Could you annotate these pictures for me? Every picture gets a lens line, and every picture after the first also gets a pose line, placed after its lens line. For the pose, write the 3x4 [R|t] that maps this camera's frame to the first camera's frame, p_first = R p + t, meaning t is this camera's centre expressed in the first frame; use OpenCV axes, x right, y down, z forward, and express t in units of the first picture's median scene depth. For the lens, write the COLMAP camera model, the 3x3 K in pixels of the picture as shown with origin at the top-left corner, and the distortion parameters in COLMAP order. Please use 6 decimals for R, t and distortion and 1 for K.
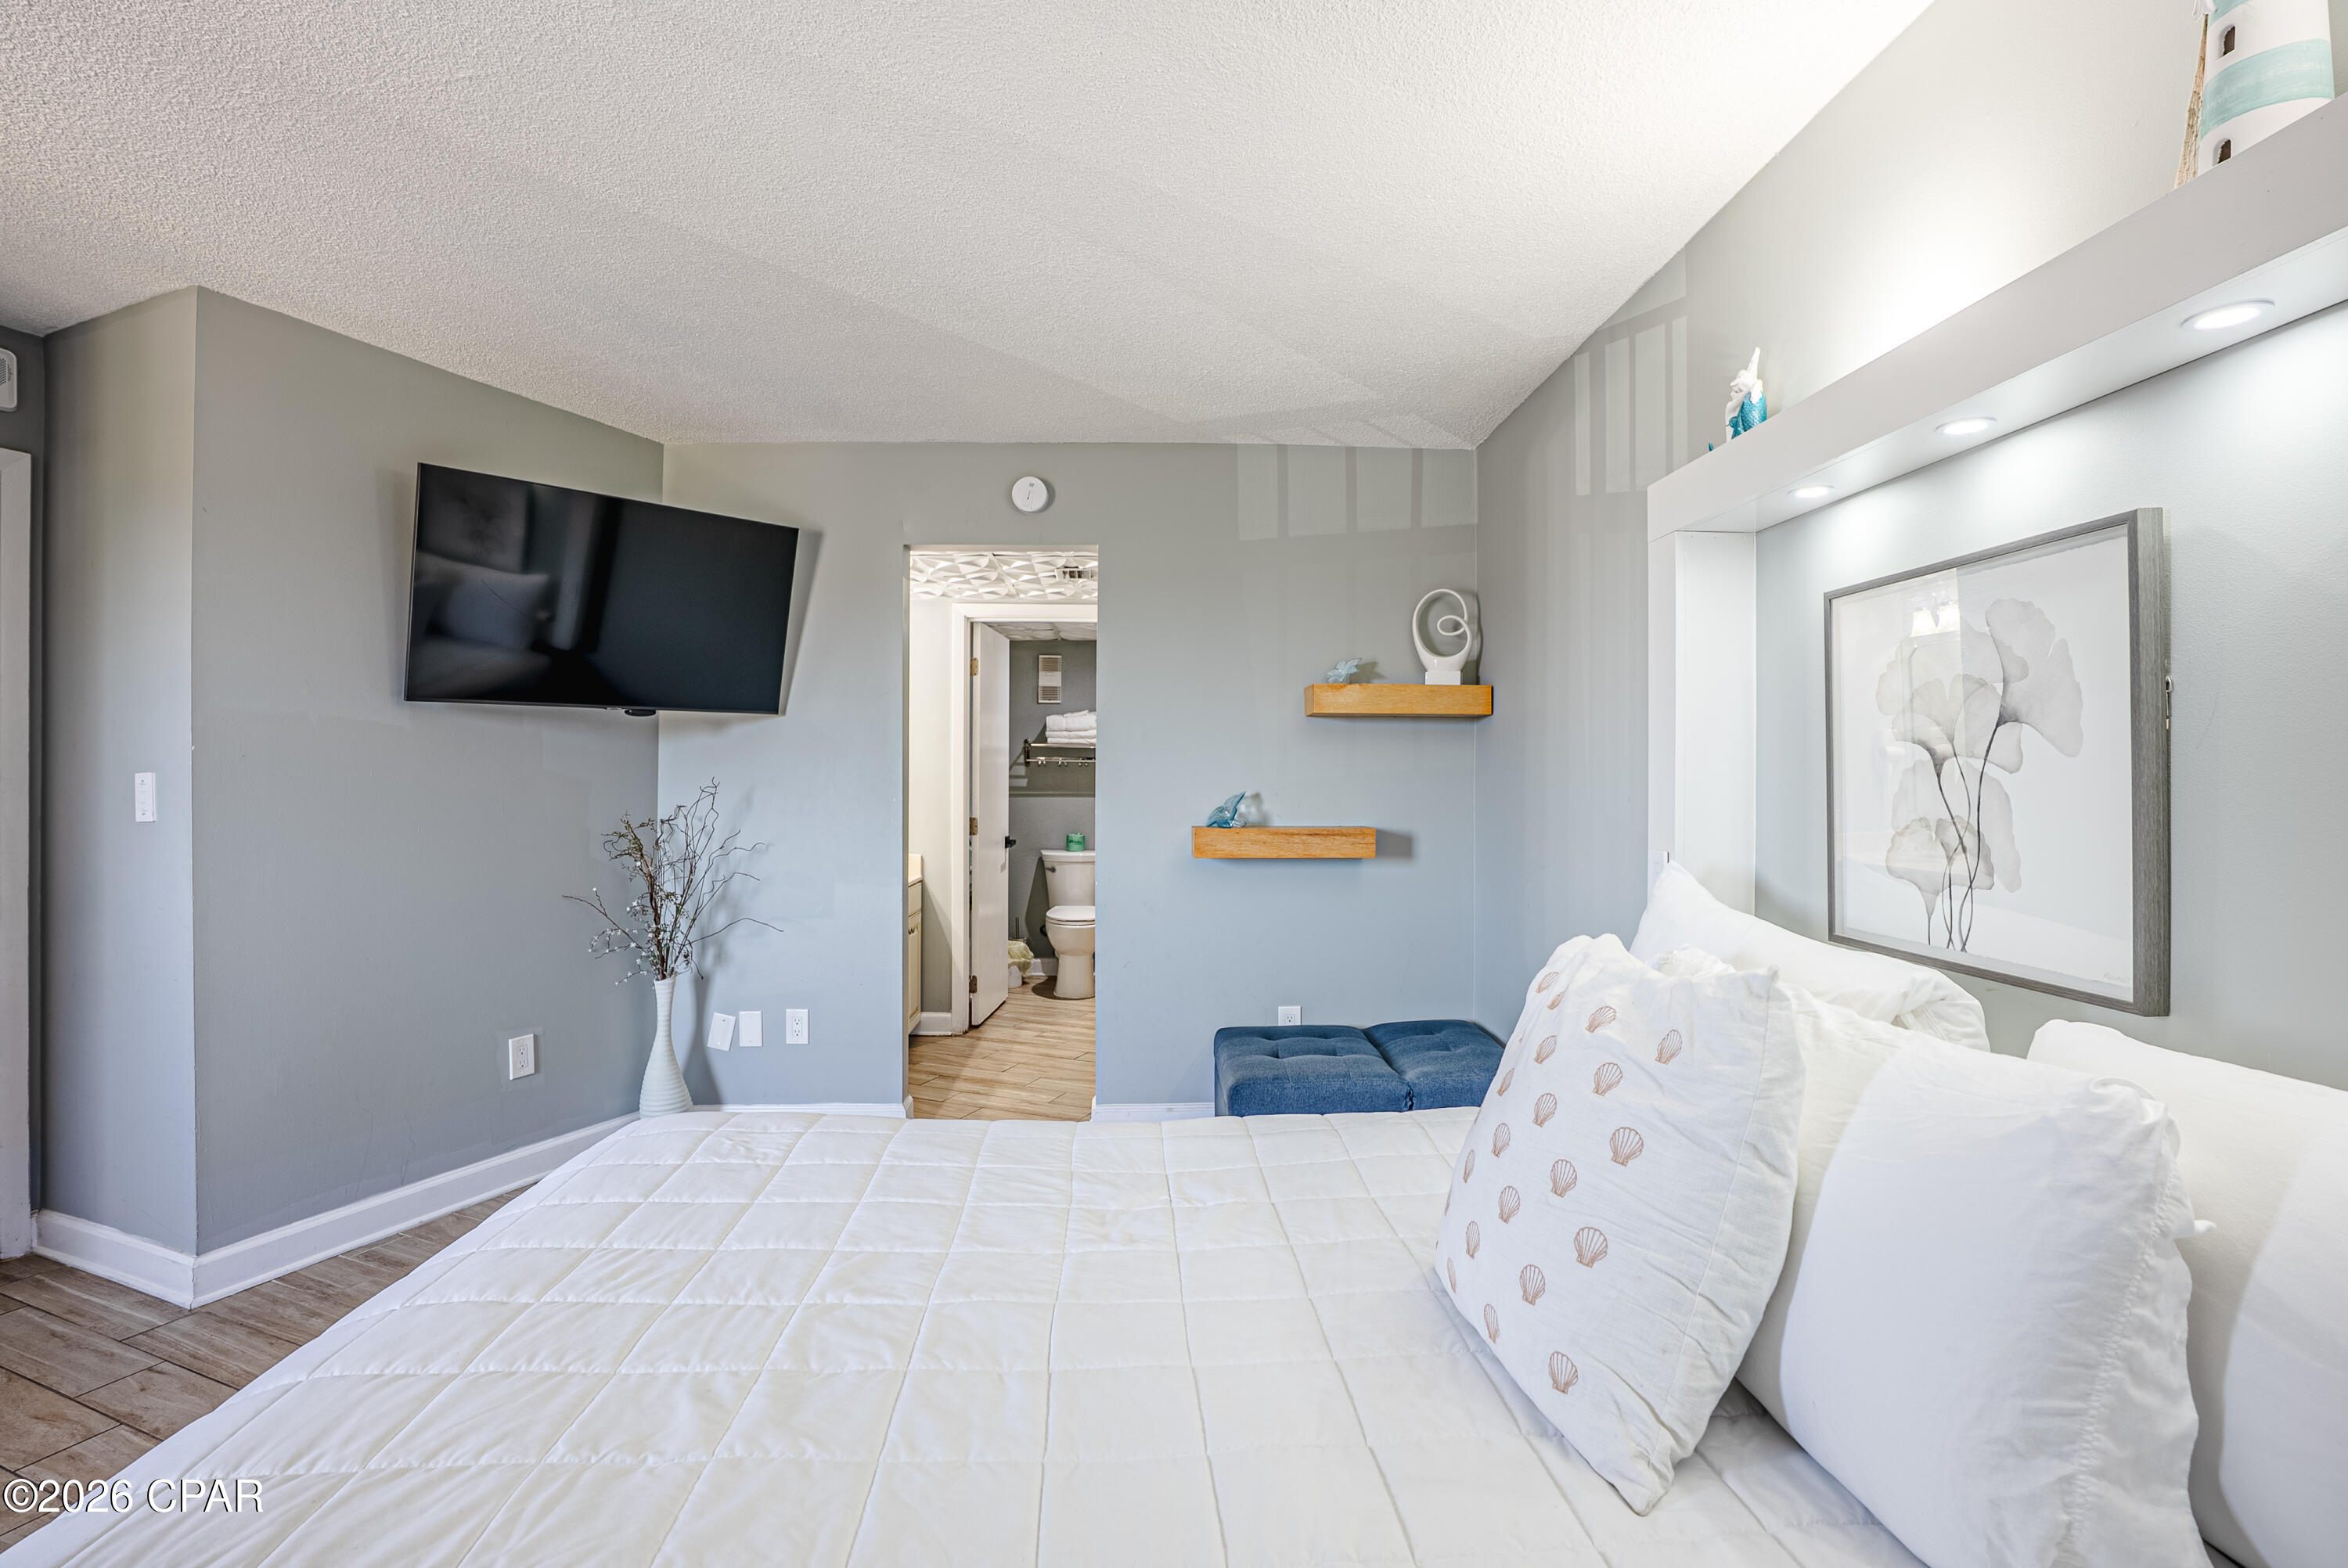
lens RADIAL K [[1093.4, 0, 1180.8], [0, 1093.4, 777.3], [0, 0, 1]] dist [-0.074287, 0.029602]
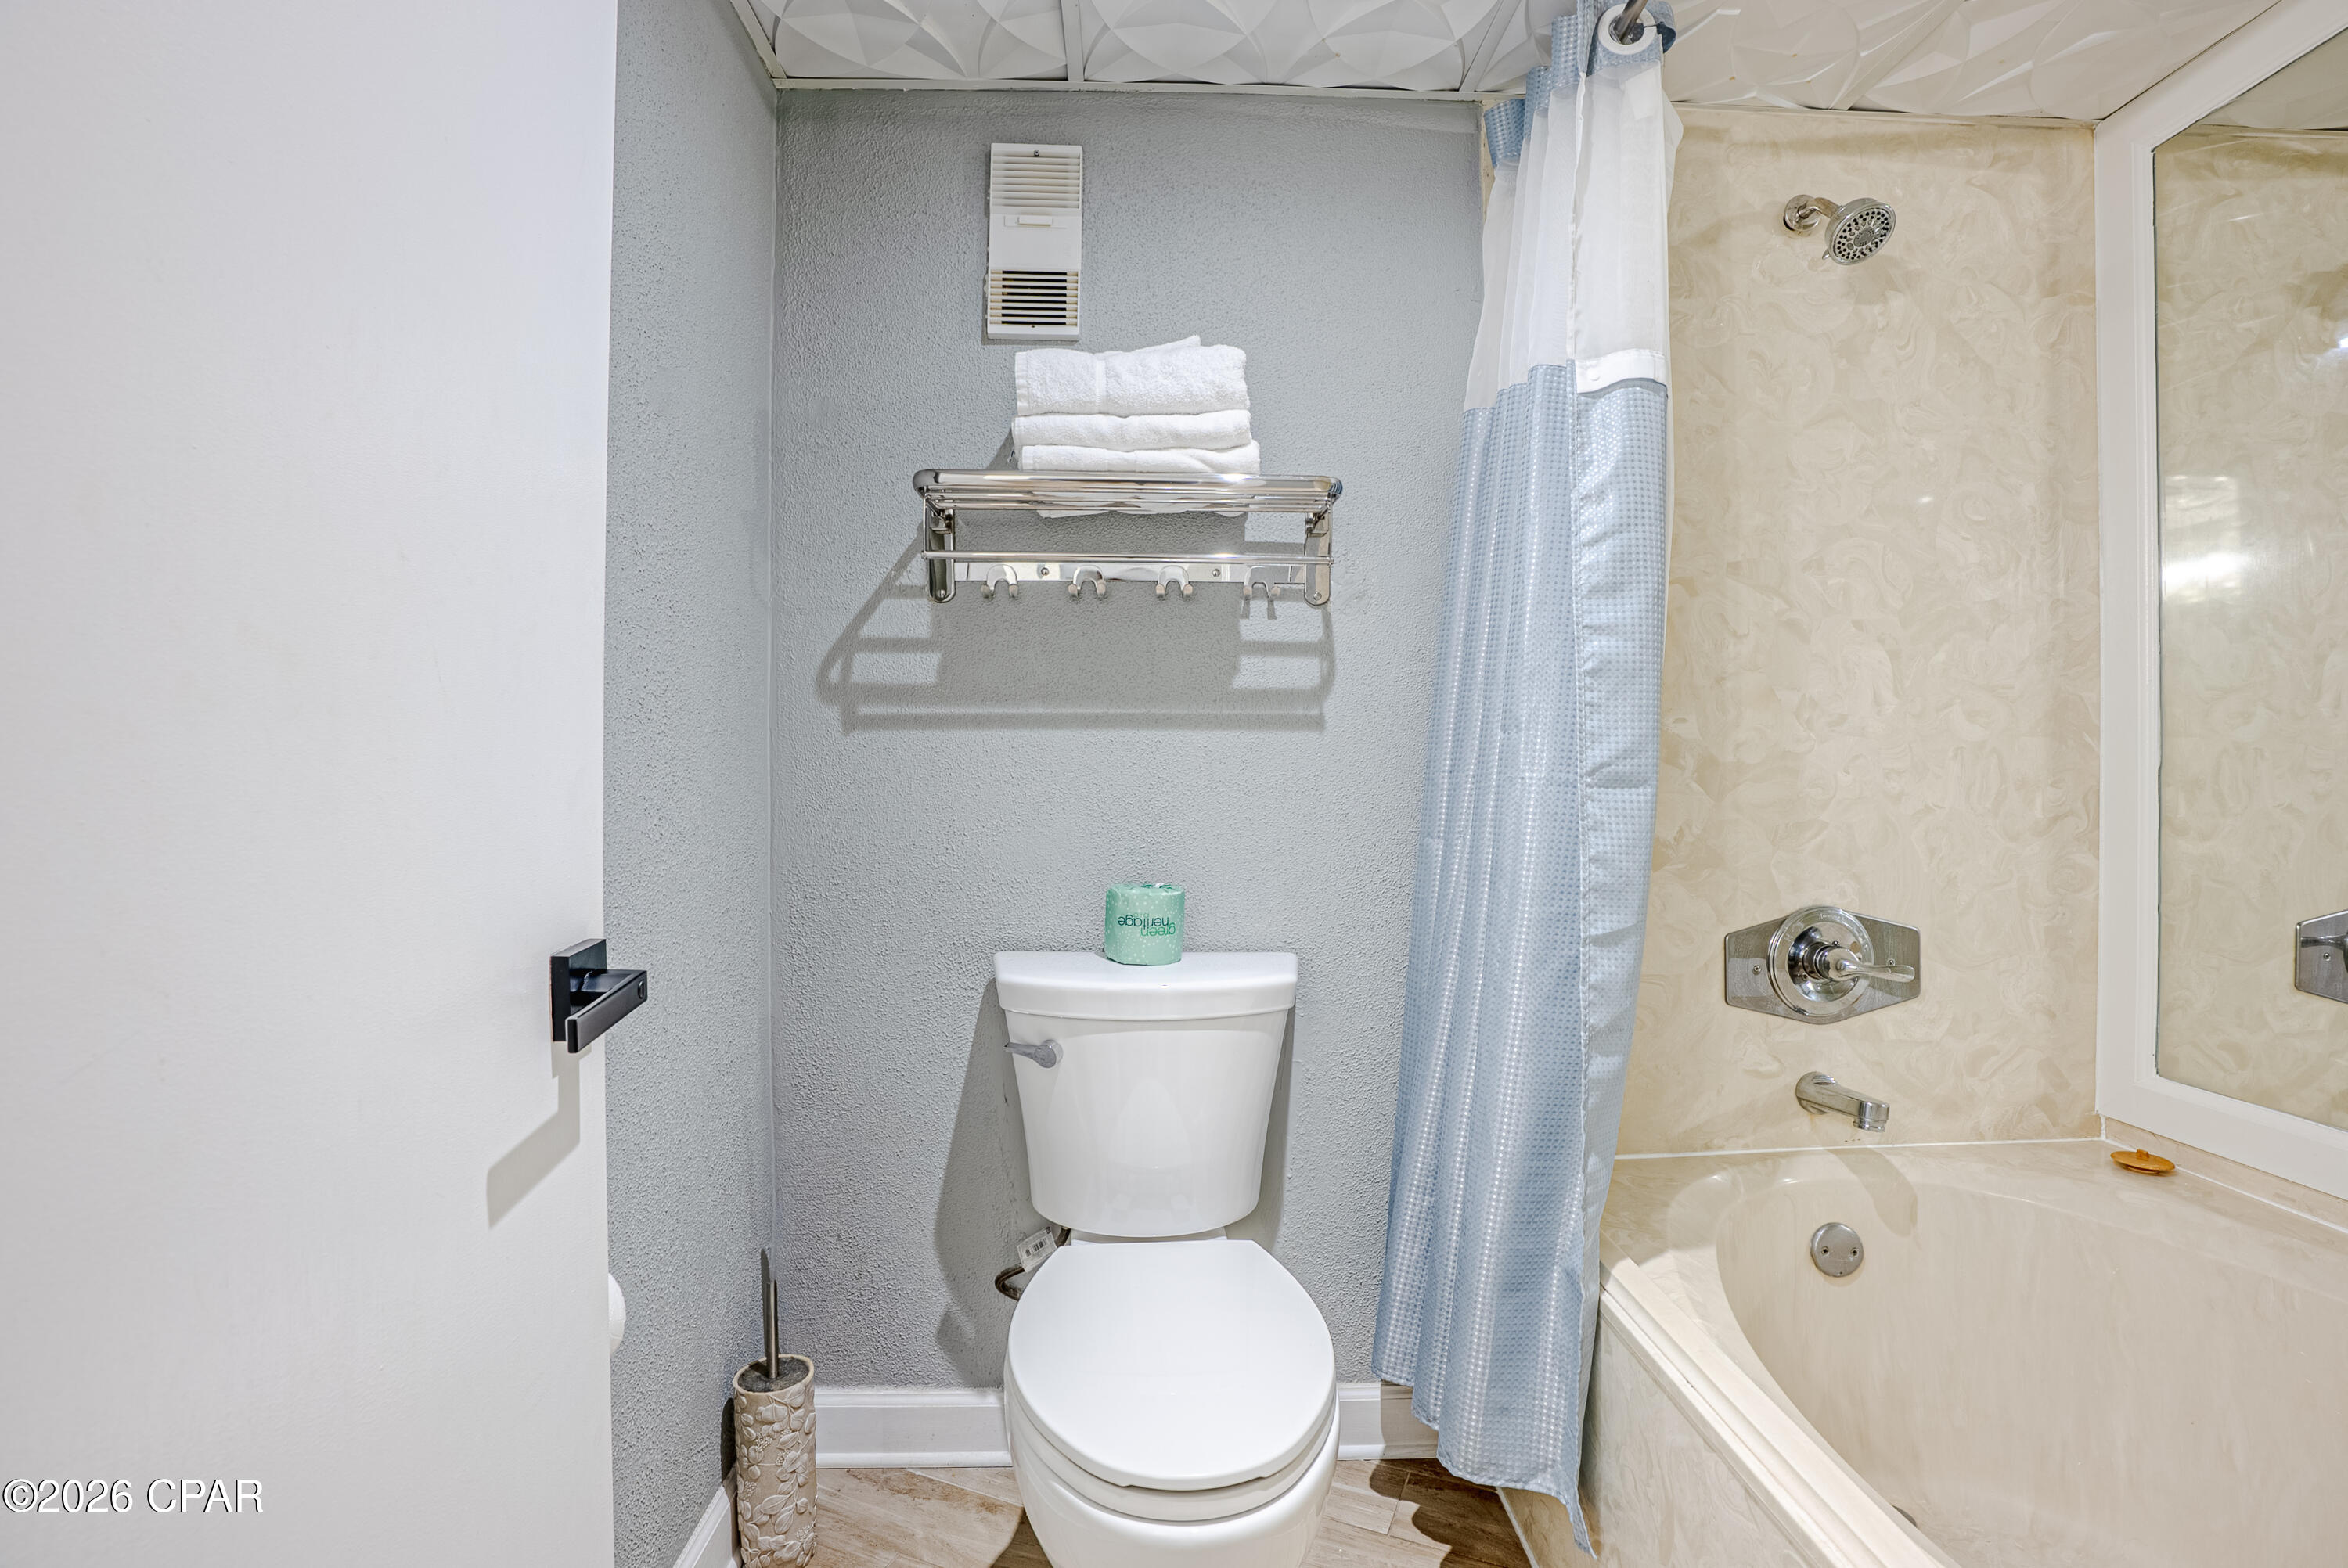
lens RADIAL K [[1093.4, 0, 1180.8], [0, 1093.4, 777.3], [0, 0, 1]] dist [-0.074287, 0.029602]
pose [[0.999965, -0.001569, -0.008174, -0.088334], [0.001588, 0.999996, 0.002376, 0.028978], [0.008170, -0.002389, 0.999964, 0.782044]]
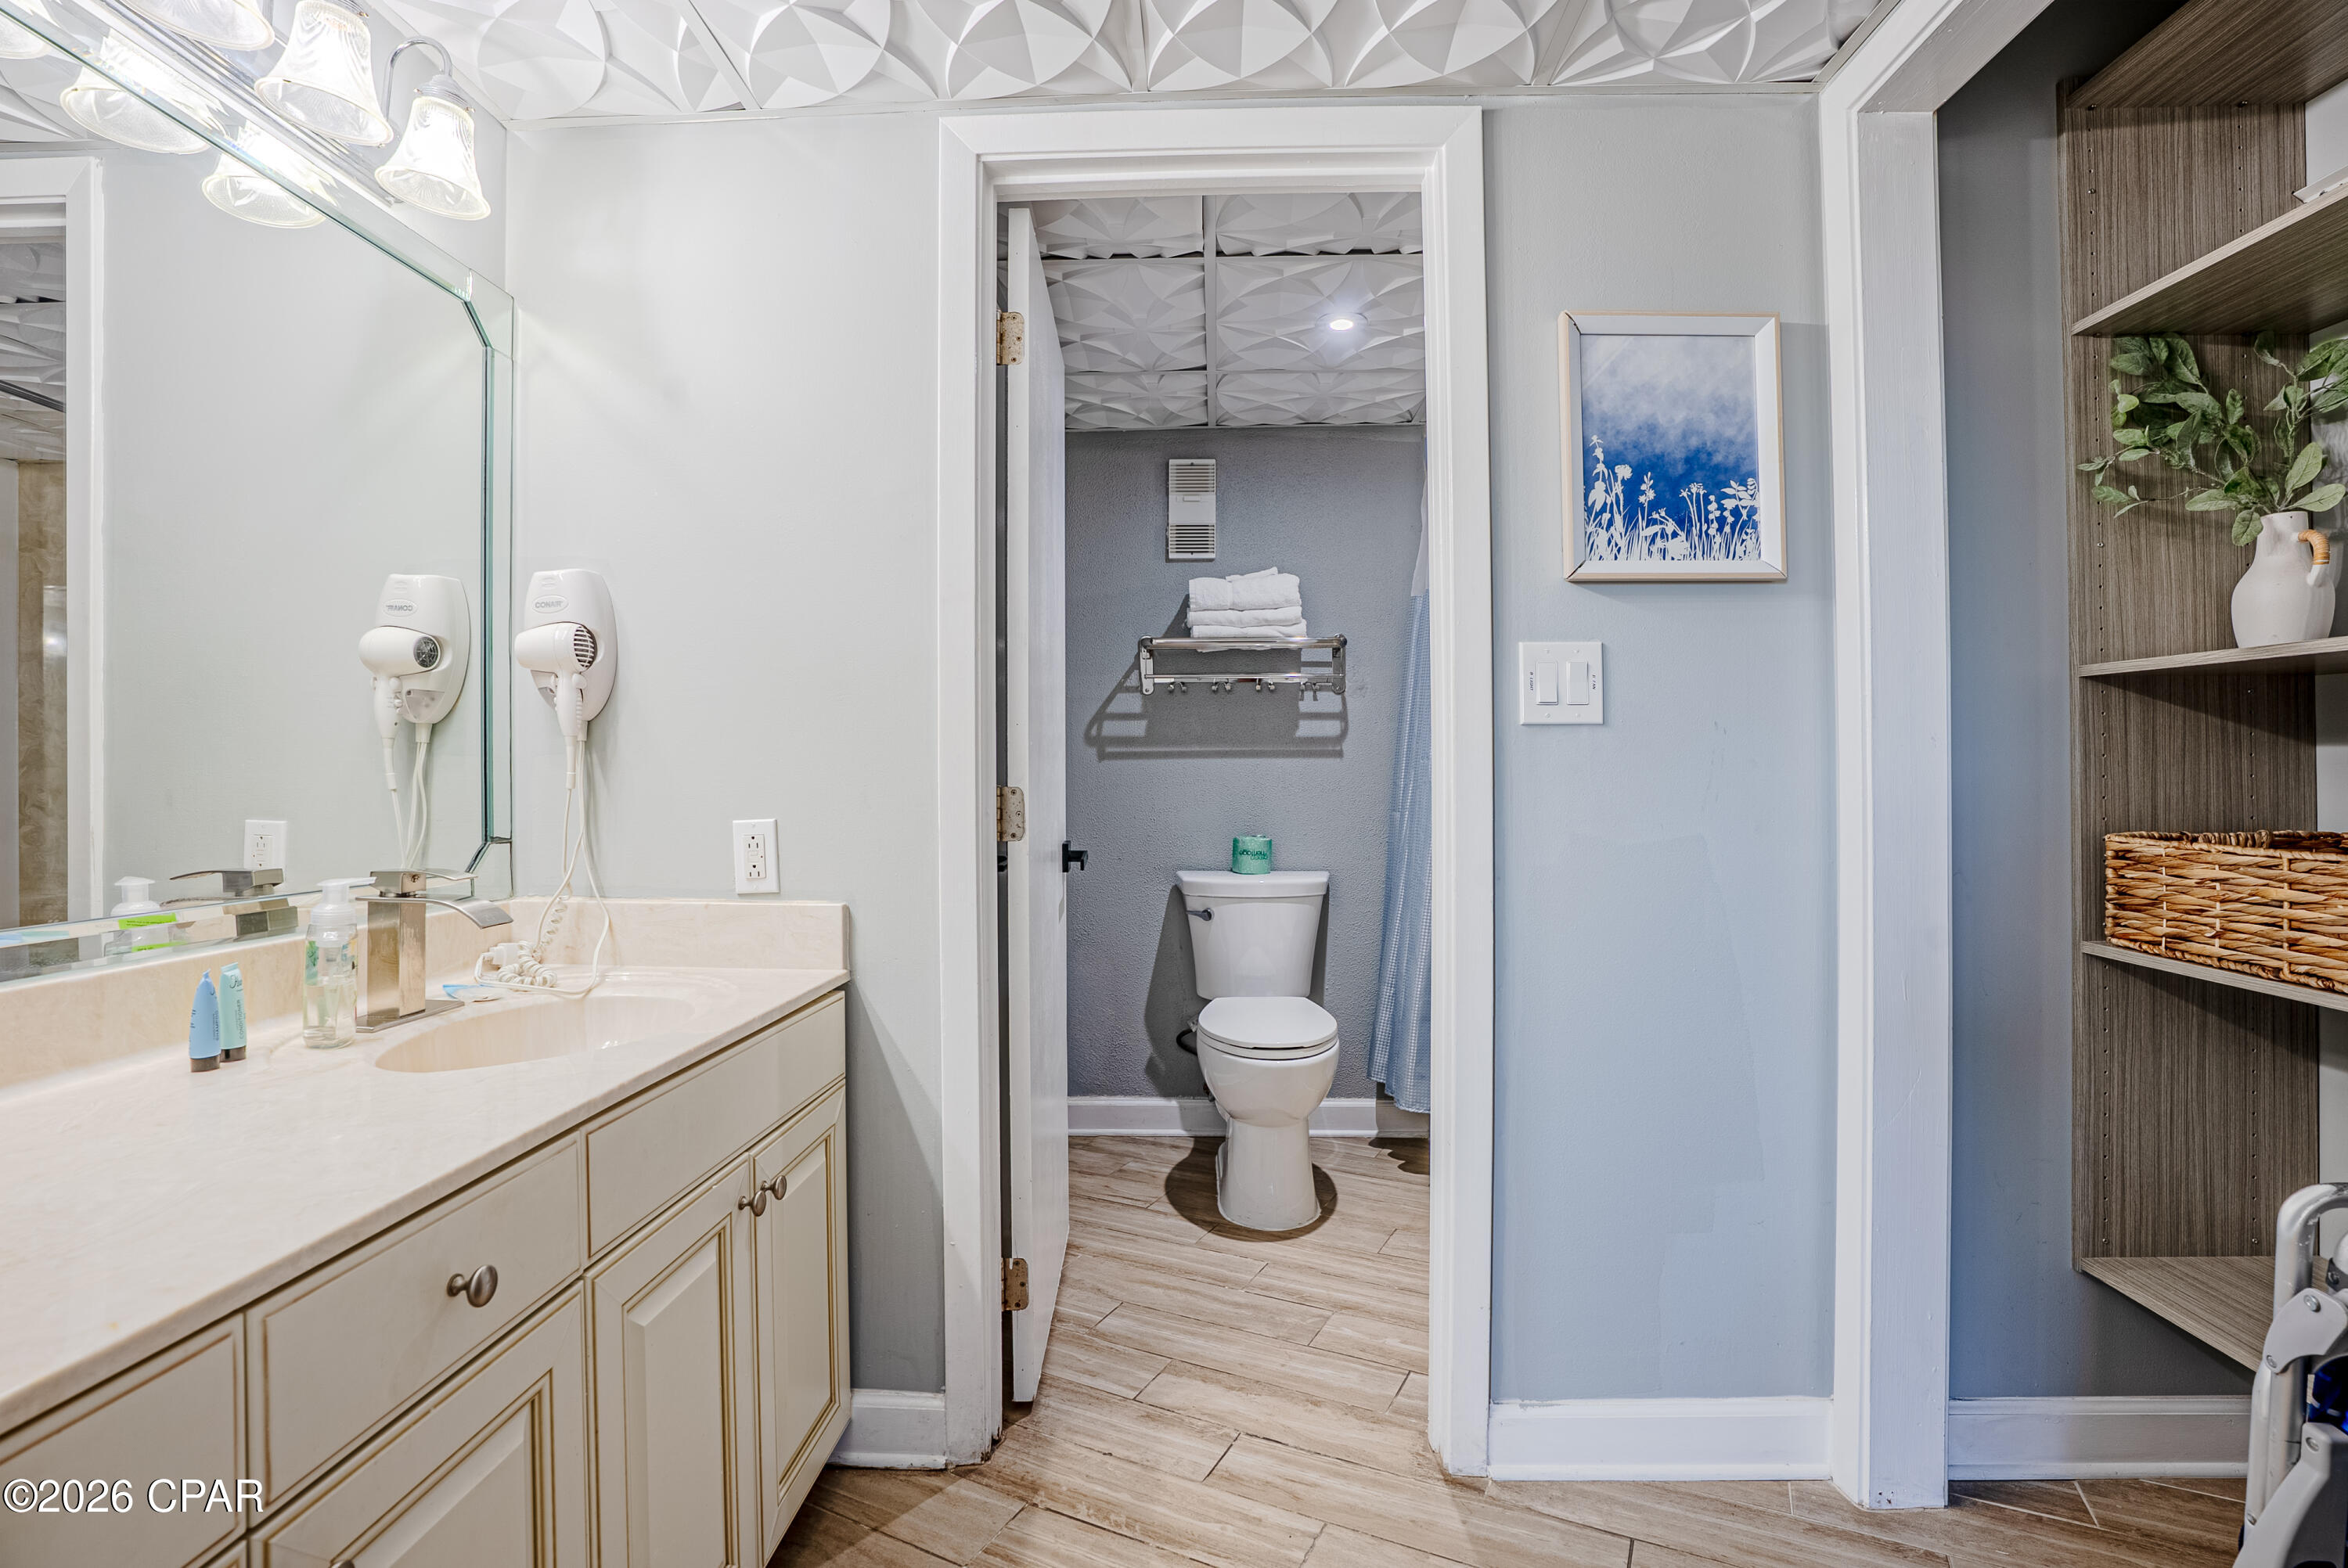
lens RADIAL K [[1093.4, 0, 1180.8], [0, 1093.4, 777.3], [0, 0, 1]] dist [-0.074287, 0.029602]
pose [[0.996864, -0.008592, -0.078661, -0.091229], [0.008279, 0.999956, -0.004306, 0.029043], [0.078695, 0.003642, 0.996892, 0.543102]]
